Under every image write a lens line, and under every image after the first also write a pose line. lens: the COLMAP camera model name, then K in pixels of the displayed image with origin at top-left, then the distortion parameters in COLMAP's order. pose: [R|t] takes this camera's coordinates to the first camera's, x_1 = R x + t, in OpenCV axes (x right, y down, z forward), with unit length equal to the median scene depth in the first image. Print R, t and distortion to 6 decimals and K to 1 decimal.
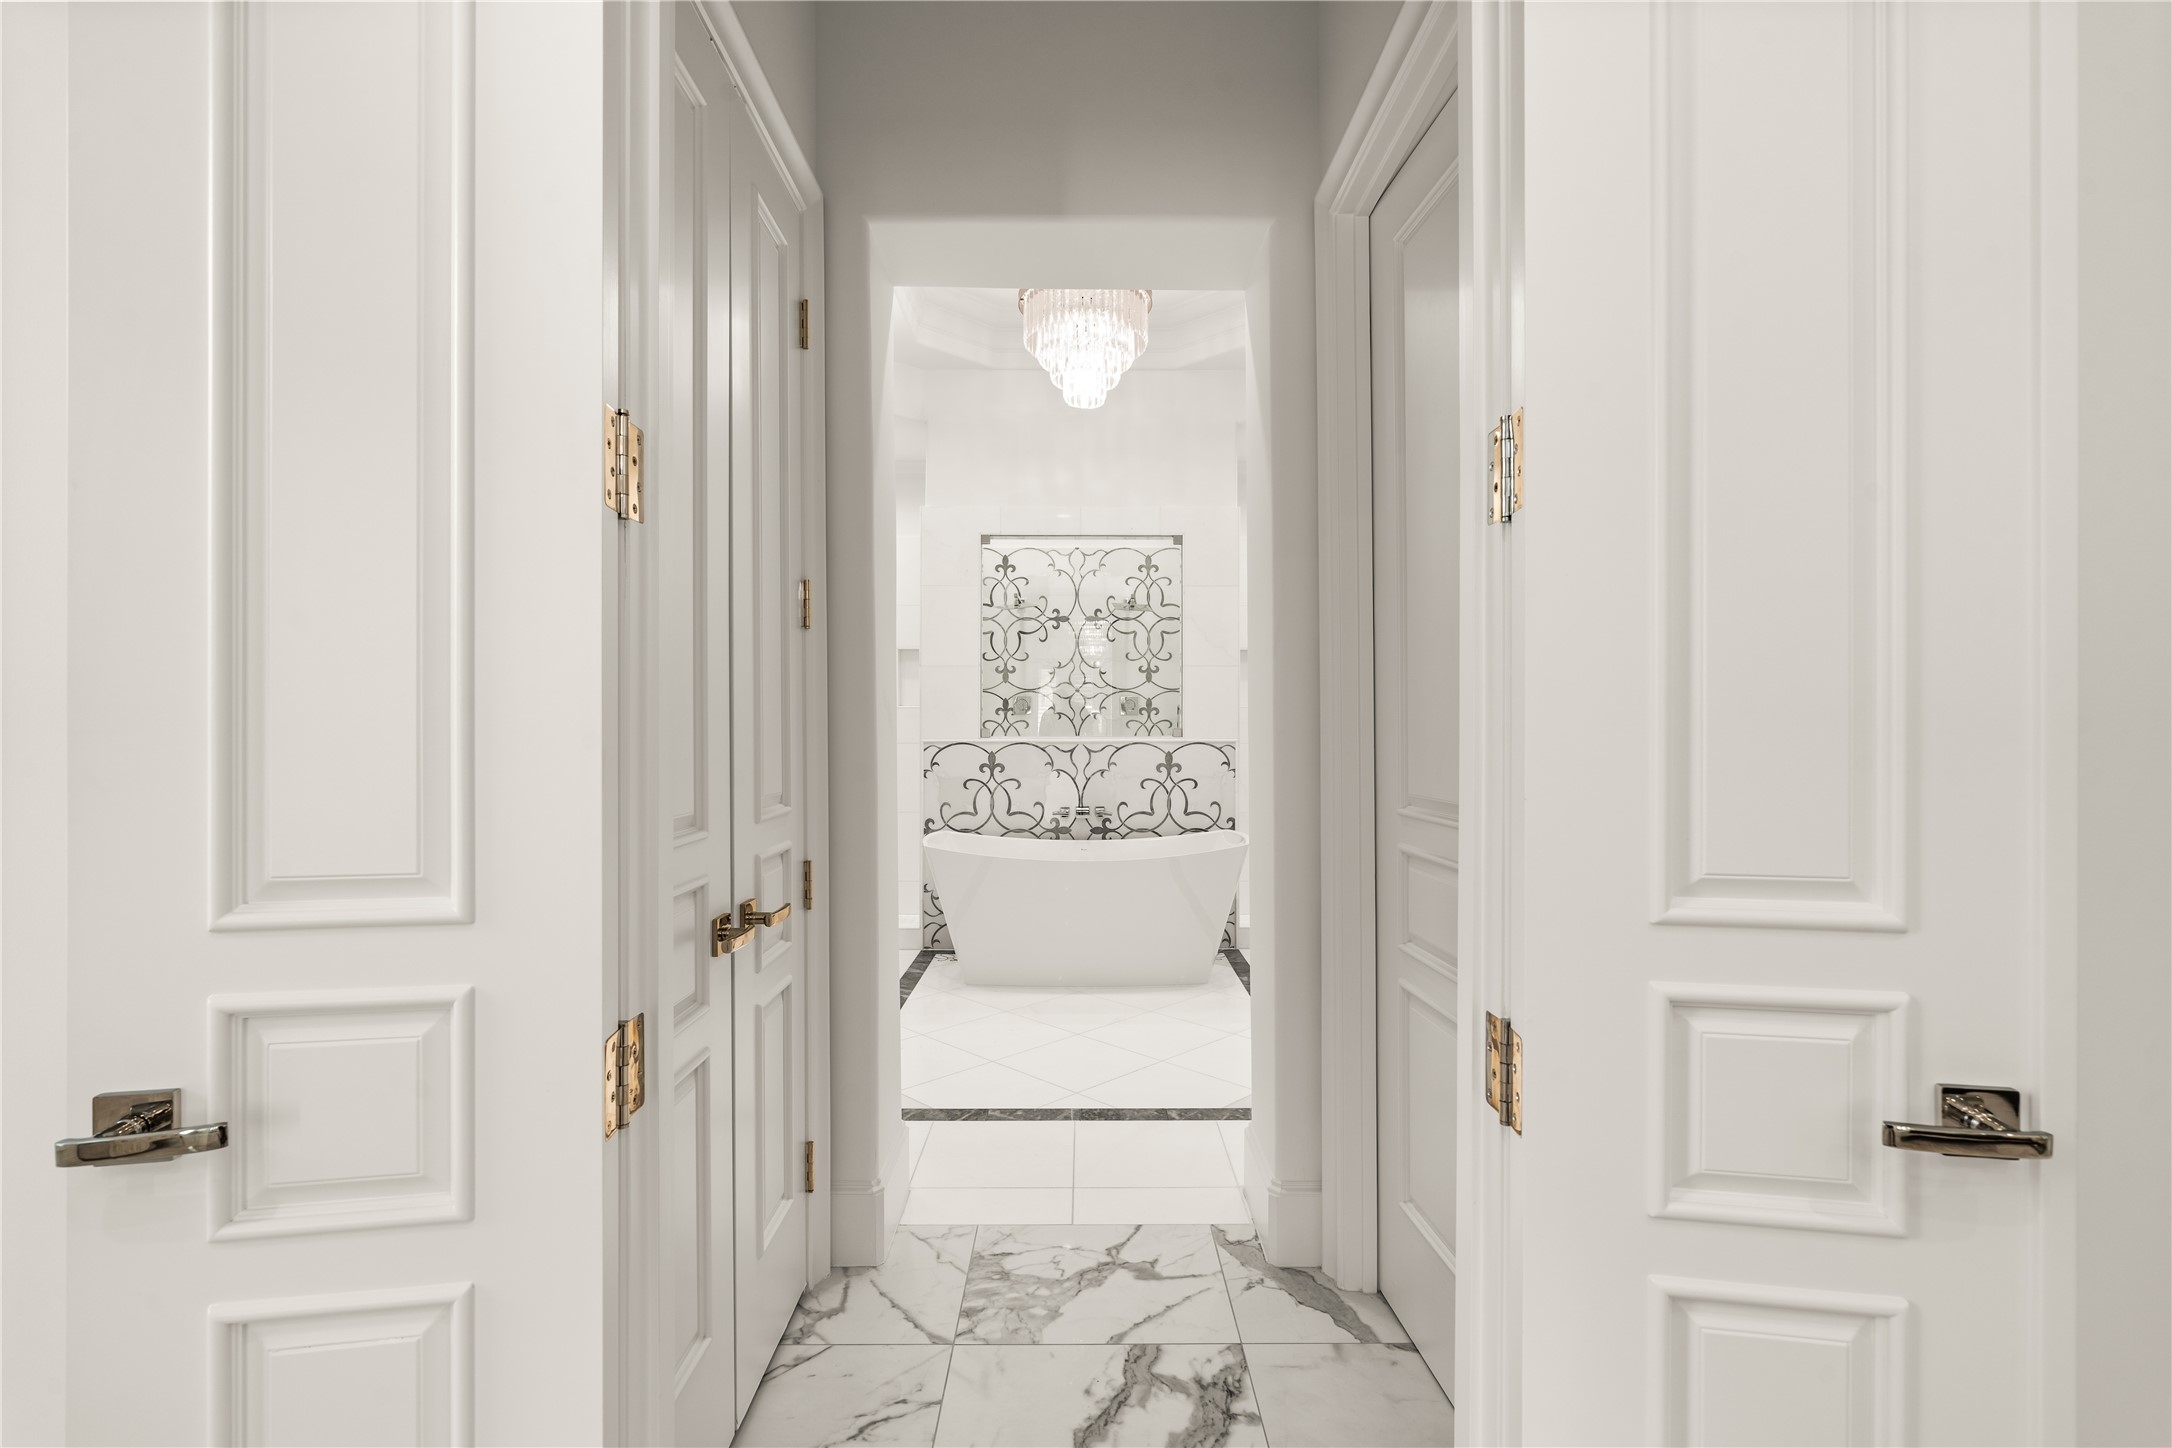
lens RADIAL K [[977.9, 0, 1085.7], [0, 977.9, 716.8], [0, 0, 1]] dist [-0.010862, 0.004007]
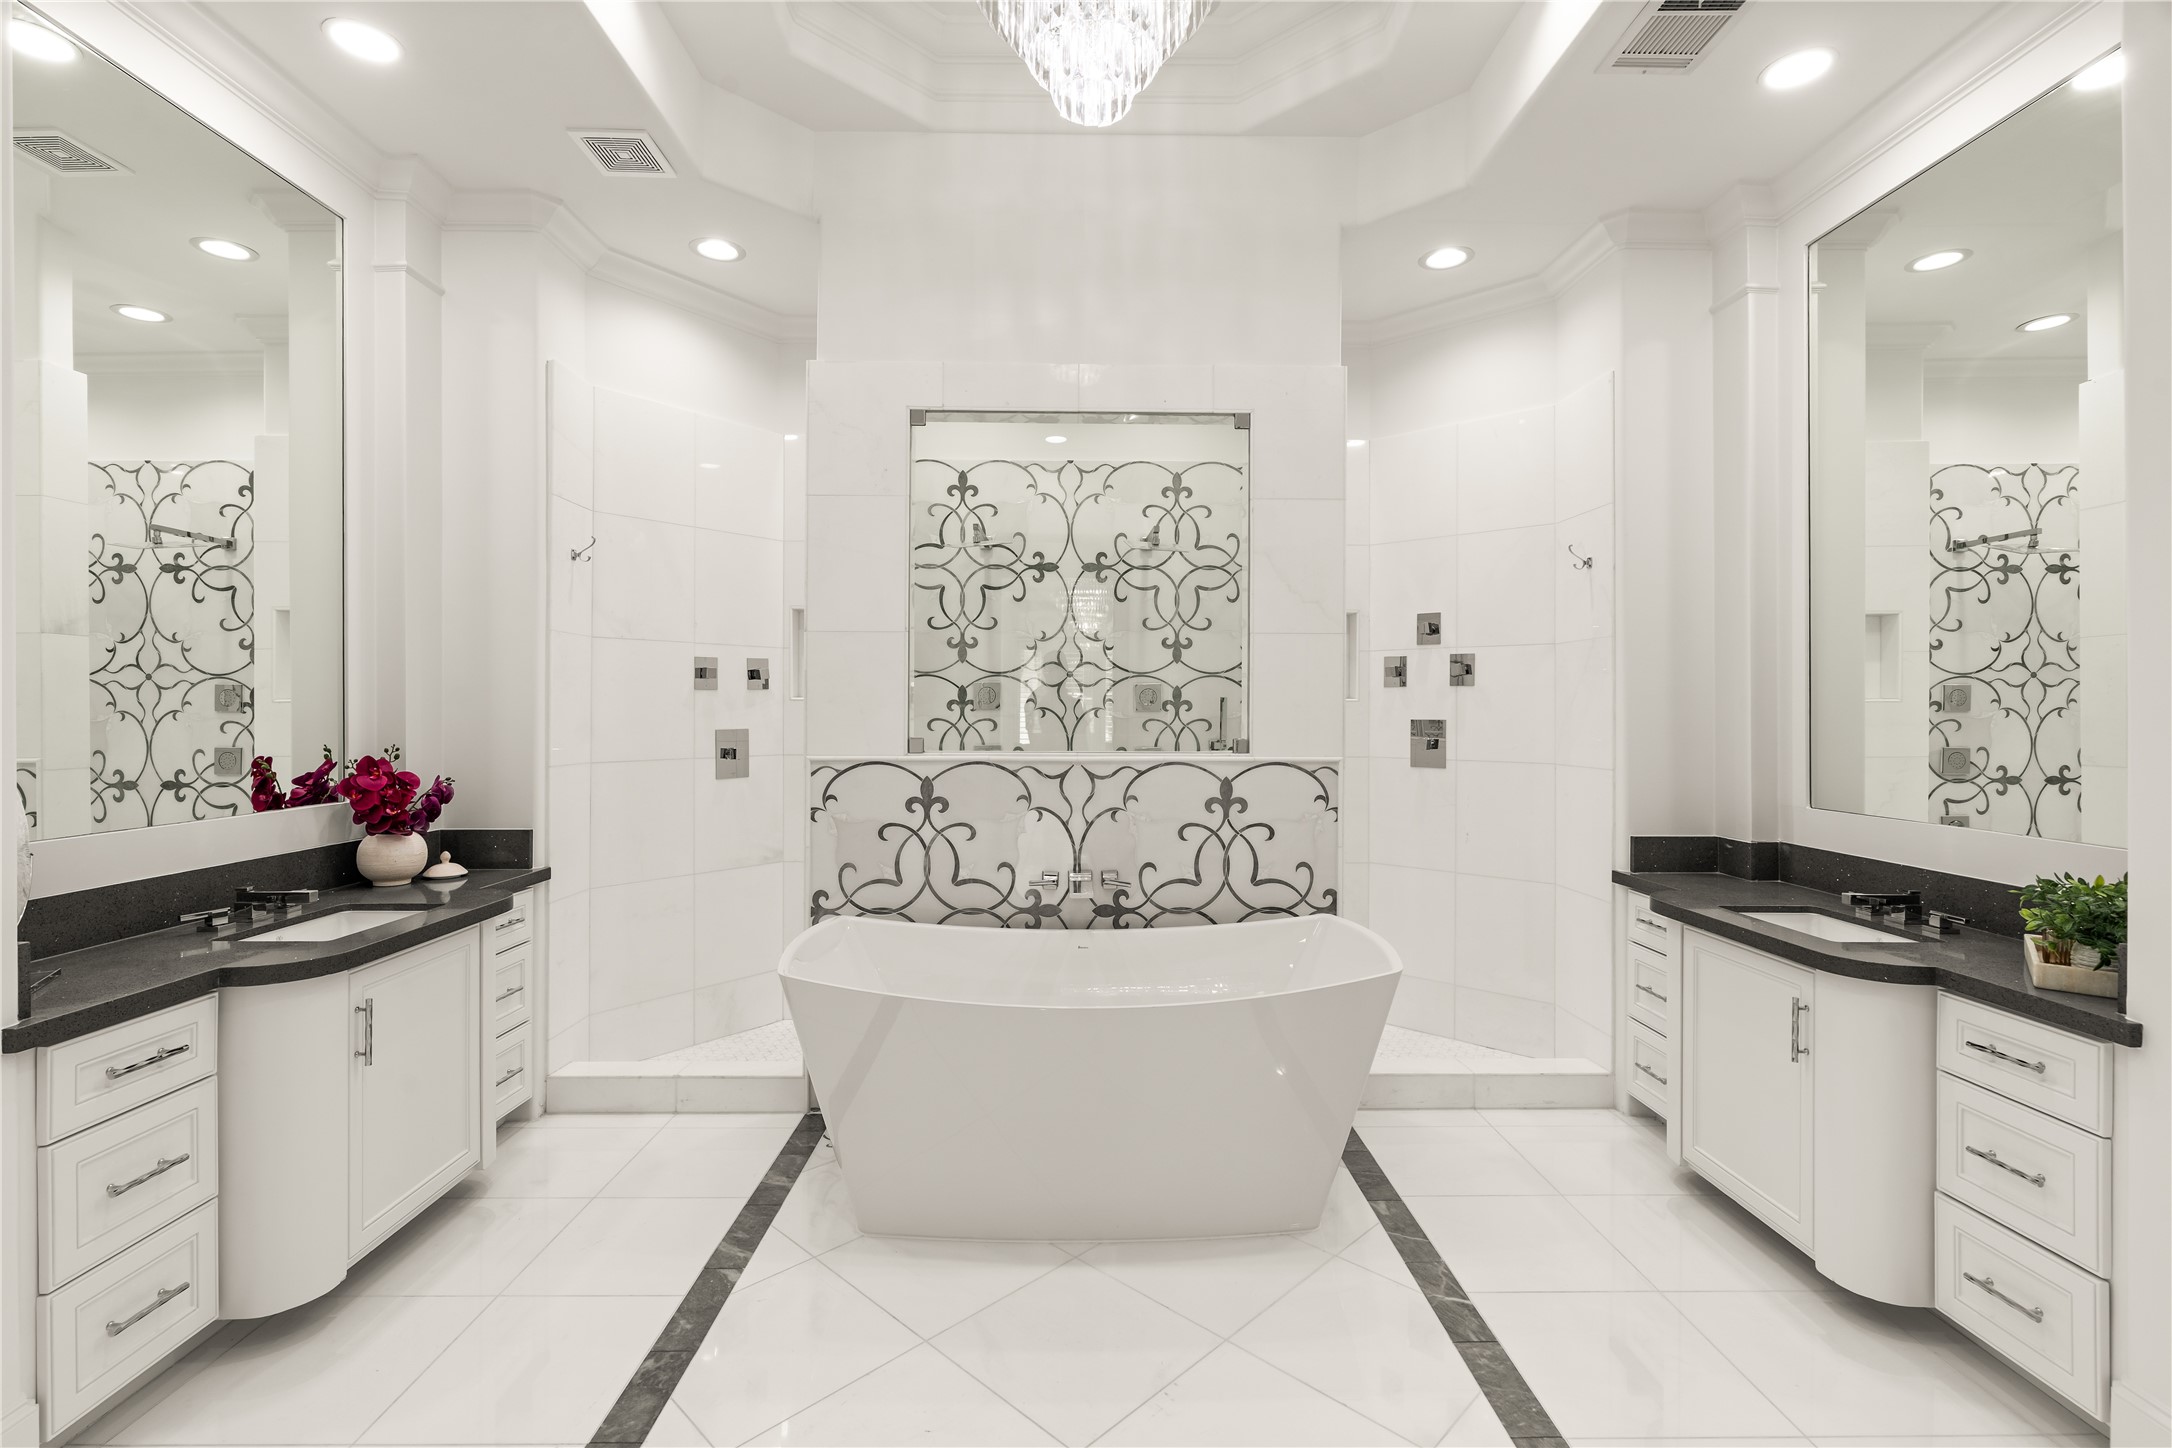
lens RADIAL K [[977.9, 0, 1085.7], [0, 977.9, 716.8], [0, 0, 1]] dist [-0.010862, 0.004007]
pose [[0.999901, 0.003974, 0.013533, -0.008285], [-0.004176, 0.999880, 0.014934, -0.009833], [-0.013472, -0.014989, 0.999797, 0.406960]]
